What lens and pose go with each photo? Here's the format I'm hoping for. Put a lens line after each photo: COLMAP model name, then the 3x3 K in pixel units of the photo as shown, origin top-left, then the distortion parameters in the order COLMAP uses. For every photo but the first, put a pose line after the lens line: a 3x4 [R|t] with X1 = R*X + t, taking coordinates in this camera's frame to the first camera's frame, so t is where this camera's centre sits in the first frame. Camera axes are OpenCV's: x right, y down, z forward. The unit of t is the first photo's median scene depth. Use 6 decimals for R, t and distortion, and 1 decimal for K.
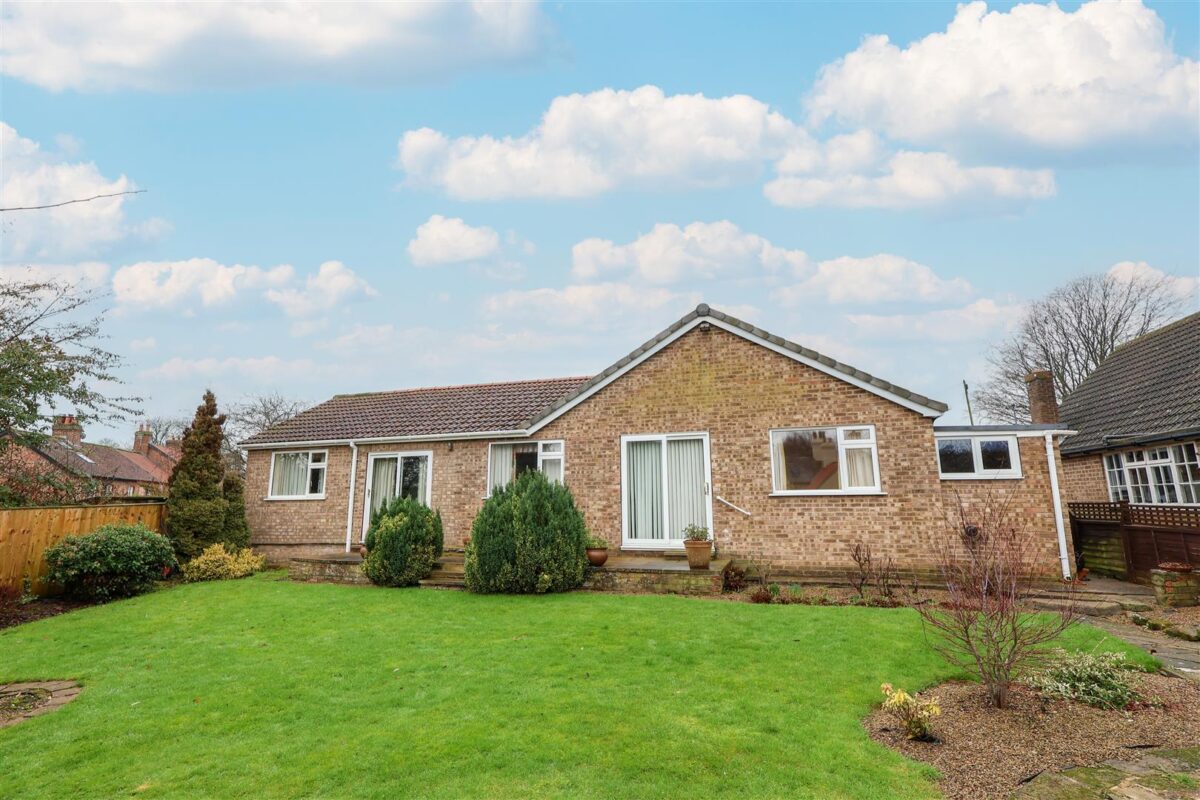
lens RADIAL K [[555.4, 0, 600.0], [0, 555.4, 400.0], [0, 0, 1]] dist [-0.001848, 0.001113]
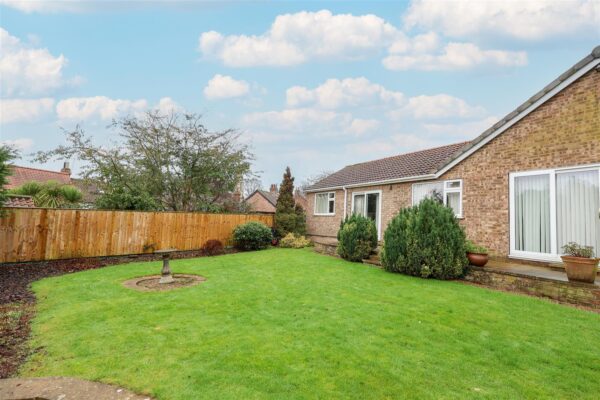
lens RADIAL K [[279.5, 0, 300.0], [0, 279.5, 200.0], [0, 0, 1]] dist [0.001916, 0.000955]
pose [[0.758193, -0.006249, -0.652001, 0.103085], [0.070074, 0.994944, 0.071951, 0.050026], [0.648254, -0.100241, 0.754797, 0.188046]]
